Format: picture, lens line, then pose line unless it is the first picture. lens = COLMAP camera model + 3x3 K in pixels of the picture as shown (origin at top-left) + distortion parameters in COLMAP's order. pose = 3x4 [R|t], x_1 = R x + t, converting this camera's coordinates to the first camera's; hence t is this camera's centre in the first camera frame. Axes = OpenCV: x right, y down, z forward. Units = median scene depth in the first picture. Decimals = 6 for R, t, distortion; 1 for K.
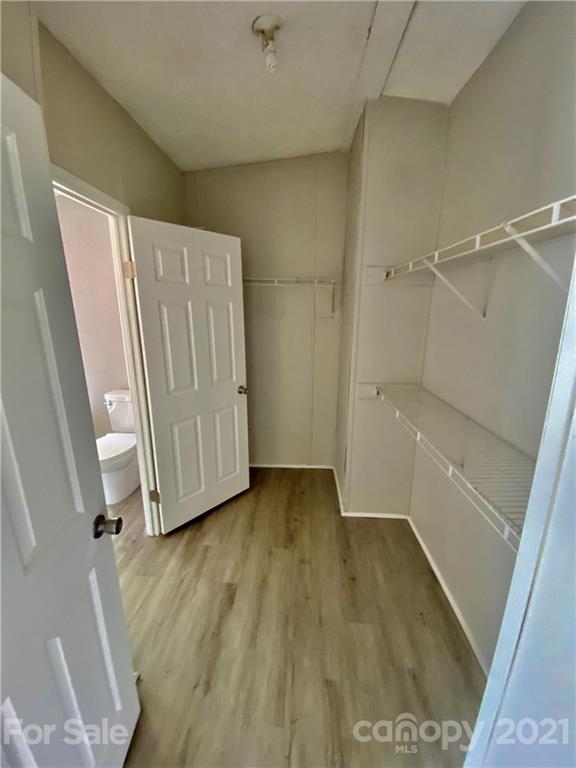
lens RADIAL K [[313.7, 0, 289.2], [0, 313.7, 385.4], [0, 0, 1]] dist [0.000112, -0.009441]
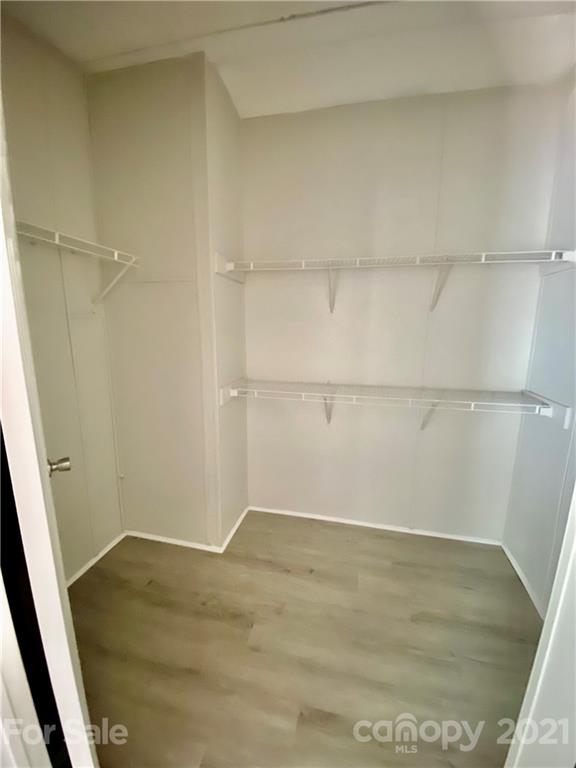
lens RADIAL K [[313.7, 0, 289.2], [0, 313.7, 386.8], [0, 0, 1]] dist [0.000112, -0.009441]
pose [[0.188591, -0.210778, 0.959169, -0.632376], [0.231692, 0.958674, 0.165114, -0.127138], [-0.954333, 0.191093, 0.229633, 0.710223]]
